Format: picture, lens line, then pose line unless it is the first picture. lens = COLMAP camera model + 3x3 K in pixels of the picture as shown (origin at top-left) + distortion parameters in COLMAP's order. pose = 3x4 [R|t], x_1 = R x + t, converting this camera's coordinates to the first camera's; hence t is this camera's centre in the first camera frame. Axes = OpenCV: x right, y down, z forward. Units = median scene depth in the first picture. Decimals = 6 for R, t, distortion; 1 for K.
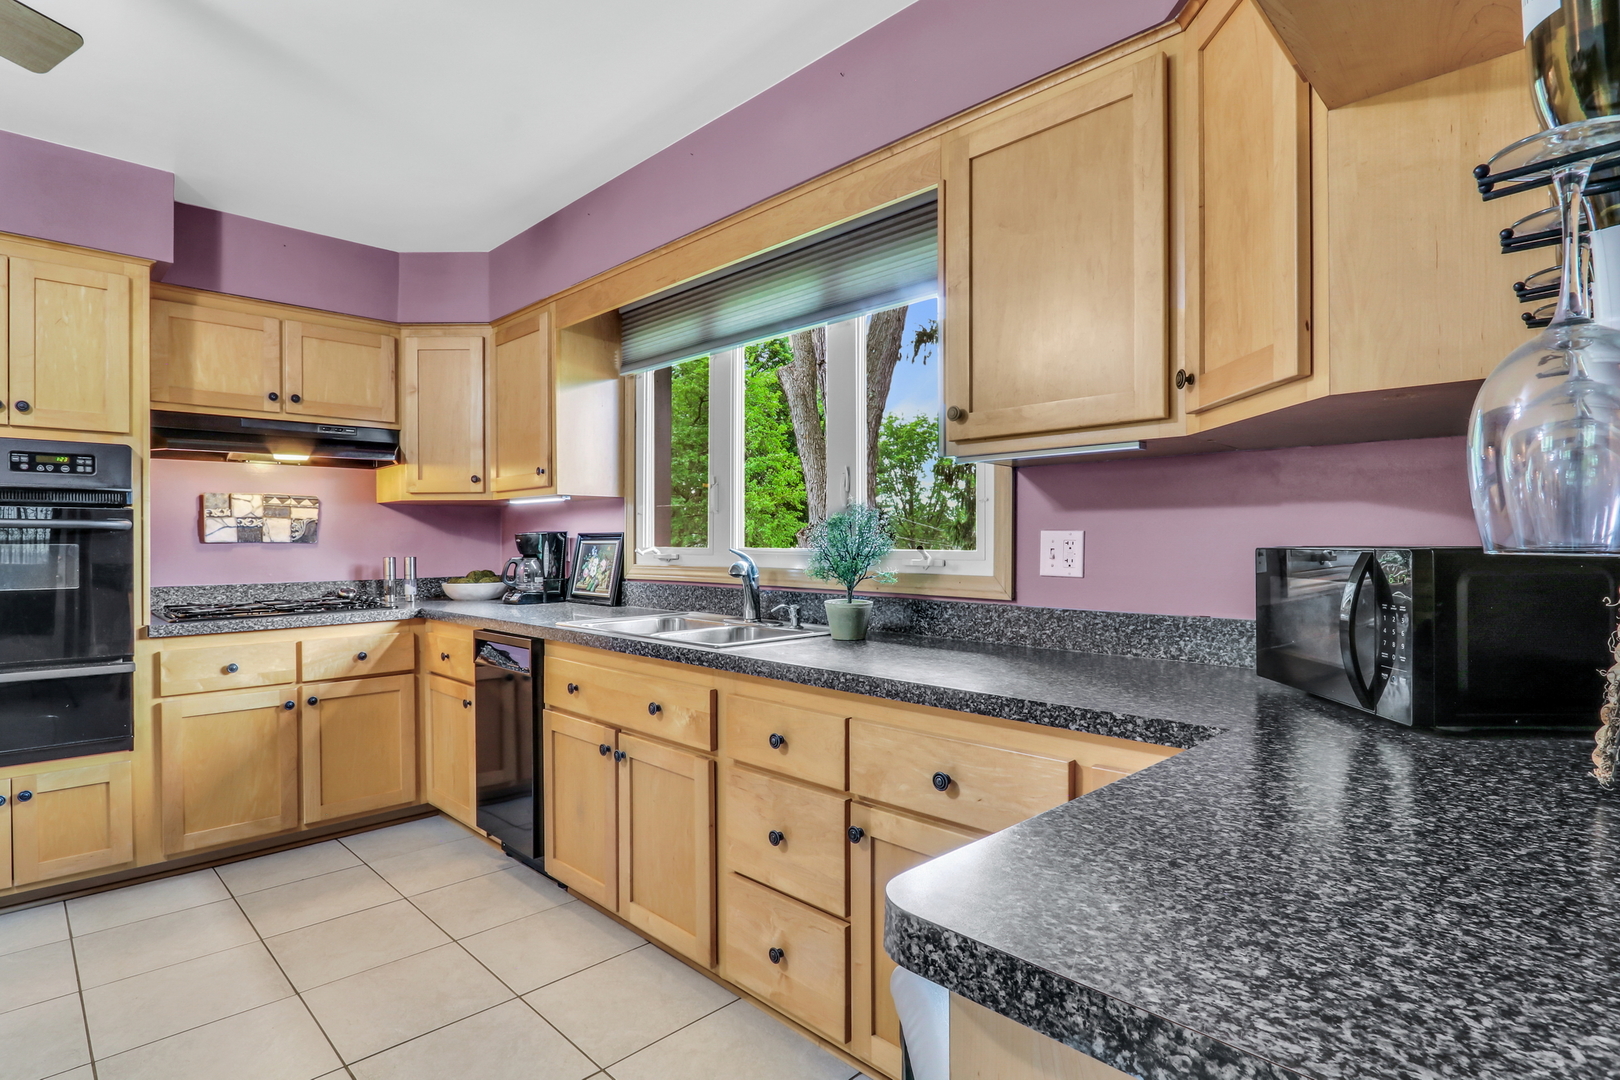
lens RADIAL K [[826.1, 0, 804.8], [0, 826.1, 546.6], [0, 0, 1]] dist [-0.020482, 0.004355]
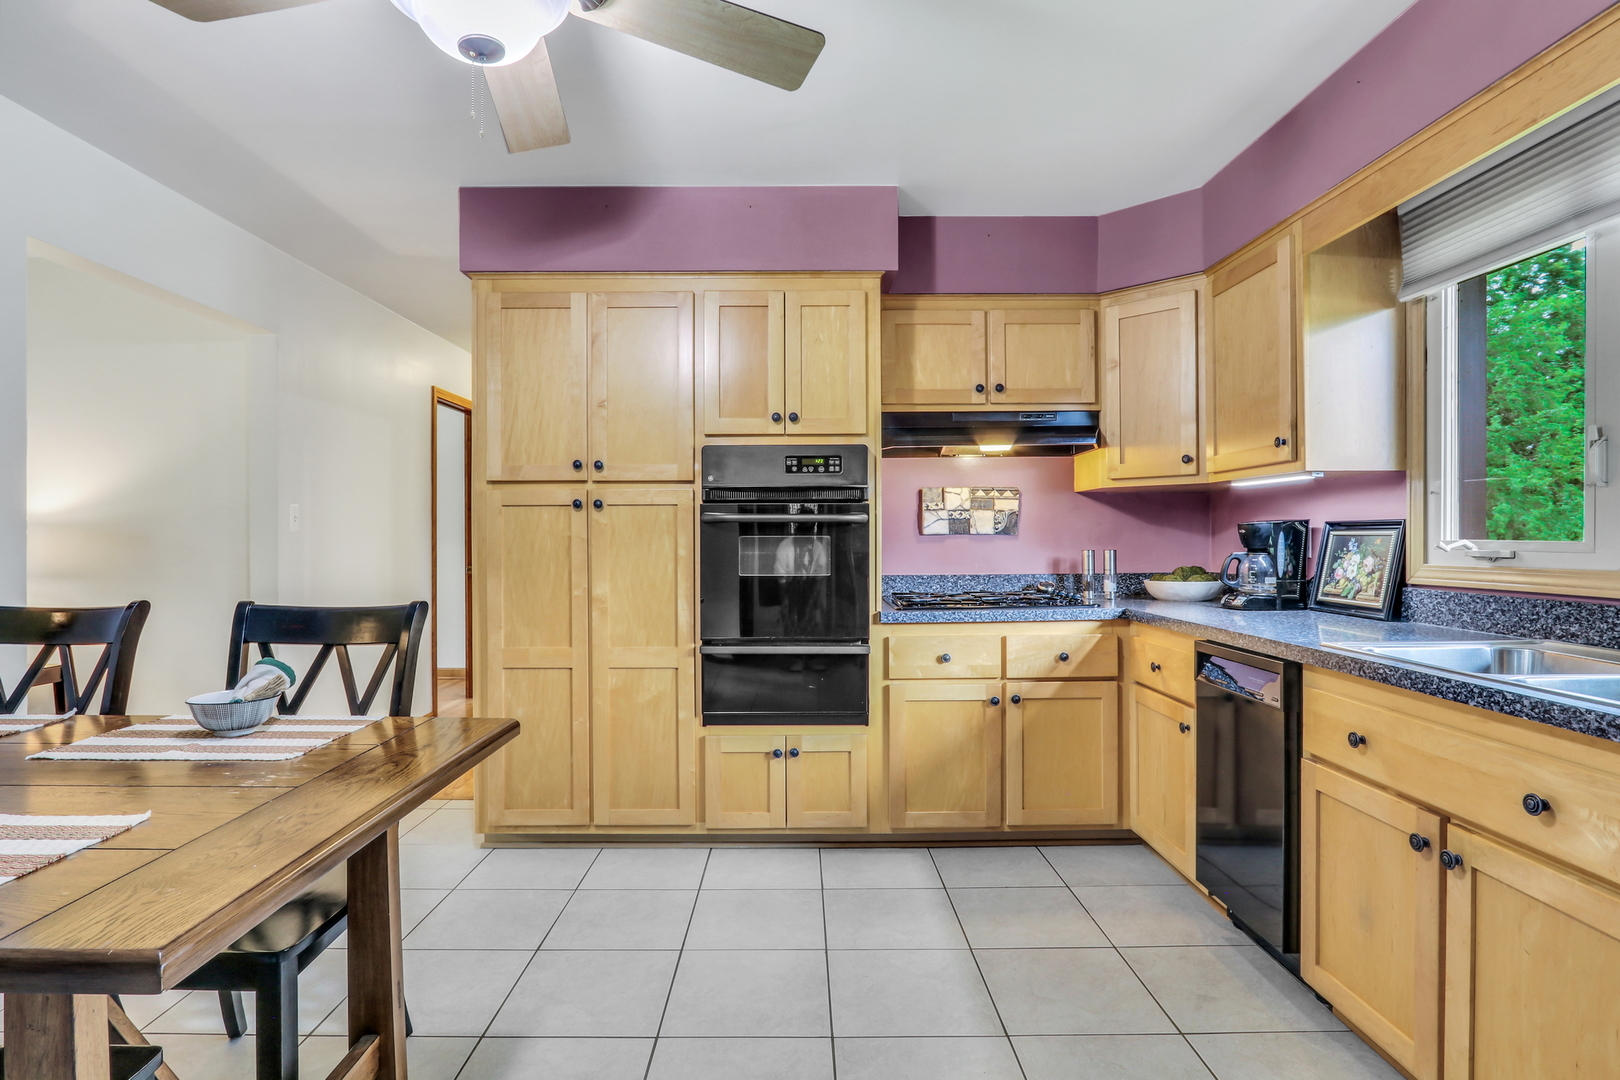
lens RADIAL K [[826.1, 0, 792.6], [0, 826.1, 541.0], [0, 0, 1]] dist [-0.020482, 0.004355]
pose [[0.707702, 0.003359, -0.706504, -0.106646], [-0.001327, 0.999993, 0.003425, 0.000088], [0.706510, -0.001486, 0.707701, 0.135886]]
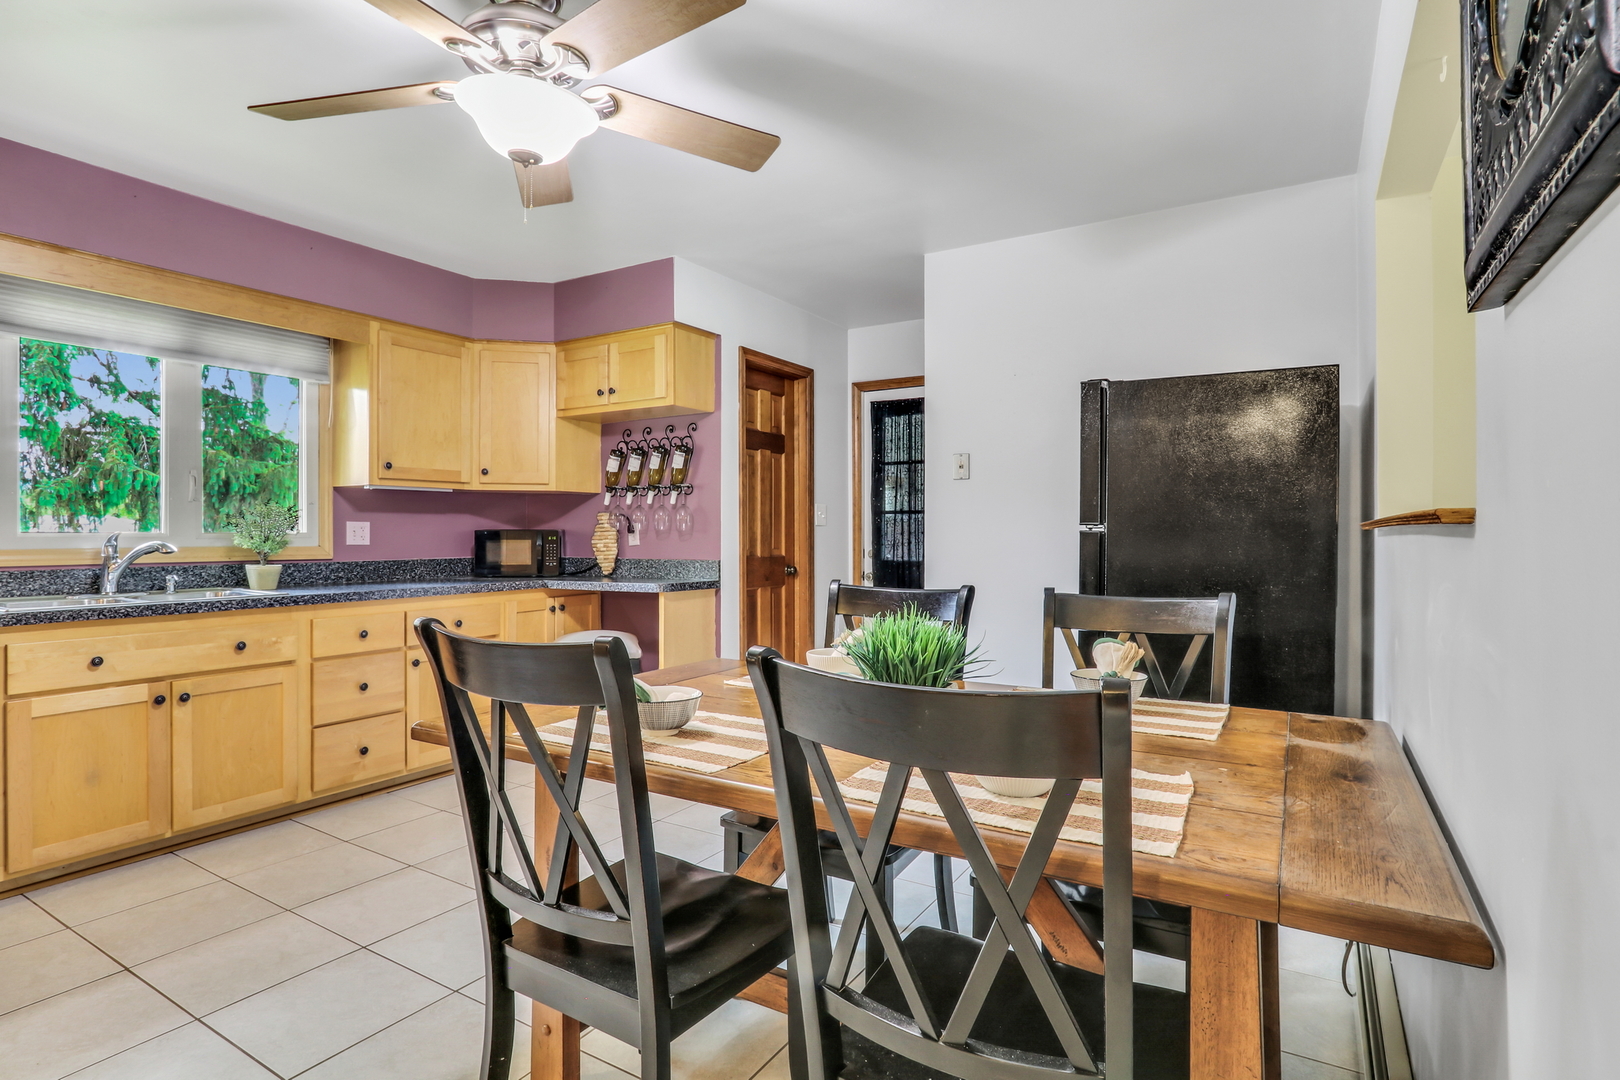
lens RADIAL K [[826.1, 0, 786.2], [0, 826.1, 532.3], [0, 0, 1]] dist [-0.020482, 0.004355]
pose [[-0.217529, 0.000549, 0.976054, -1.246564], [0.004281, 0.999991, 0.000392, 0.006422], [-0.976044, 0.004264, -0.217530, 0.293667]]
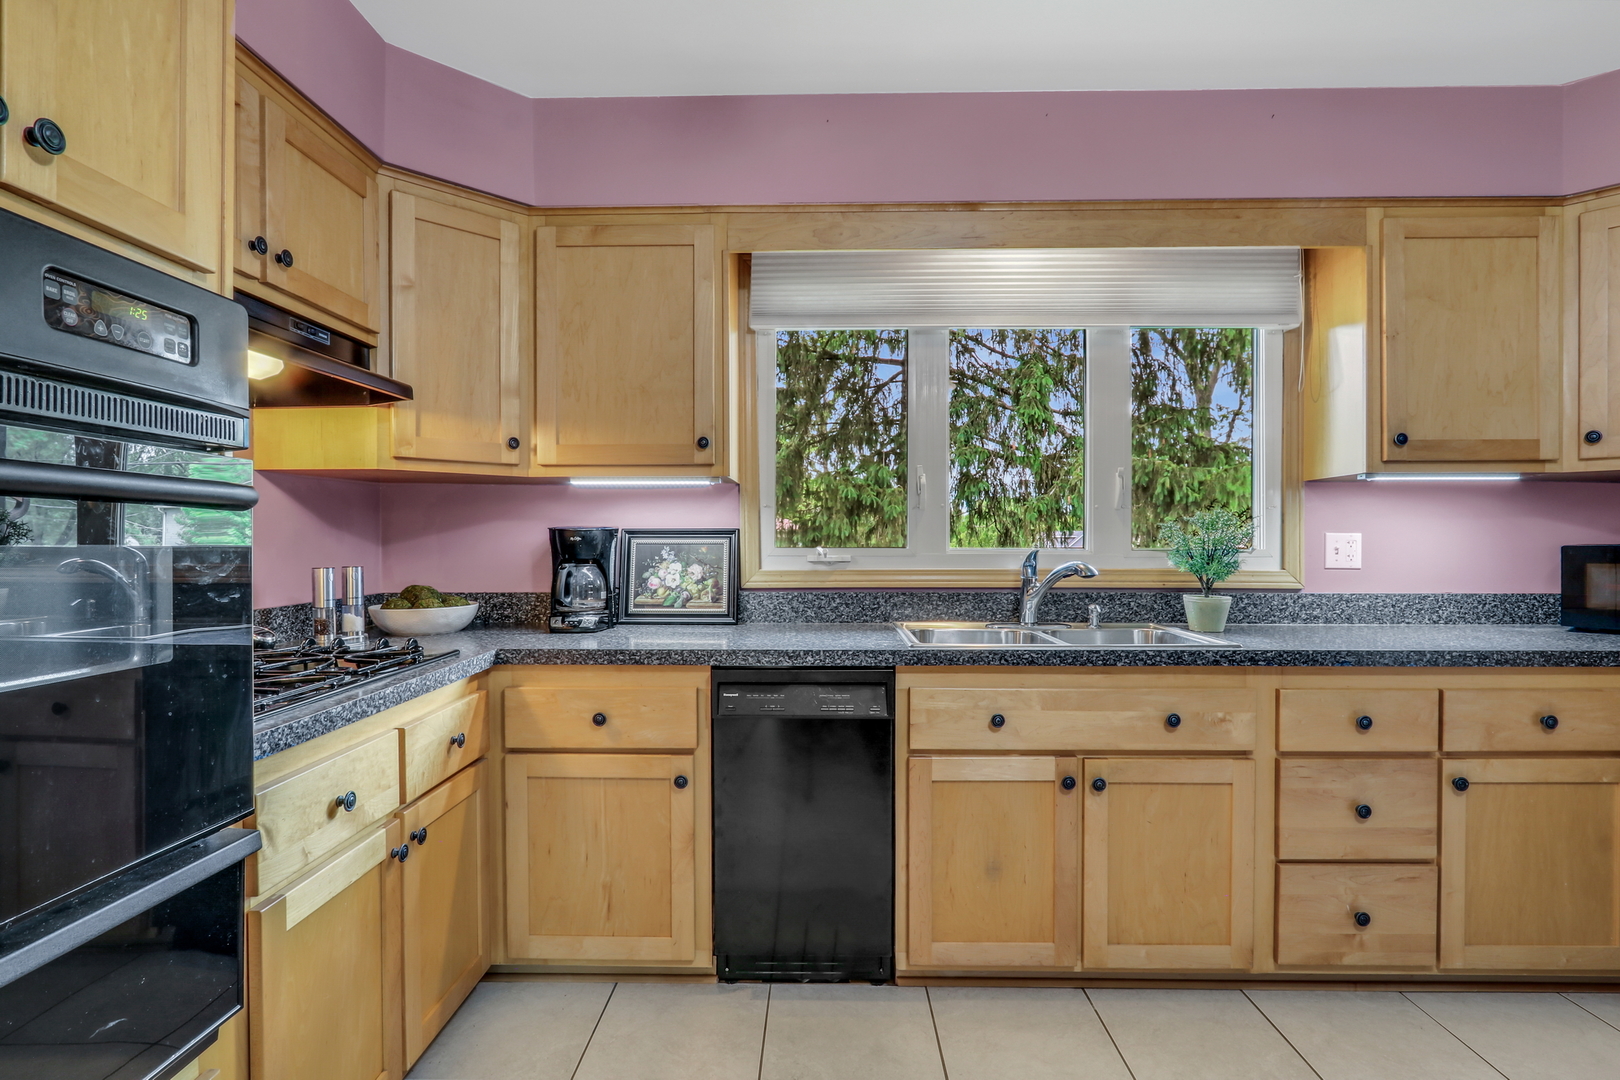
lens RADIAL K [[826.1, 0, 804.6], [0, 826.1, 546.9], [0, 0, 1]] dist [-0.020482, 0.004355]
pose [[0.720442, -0.003587, 0.693506, -0.812871], [0.003066, 0.999993, 0.001988, -0.001640], [-0.693508, 0.000694, 0.720448, 0.449647]]
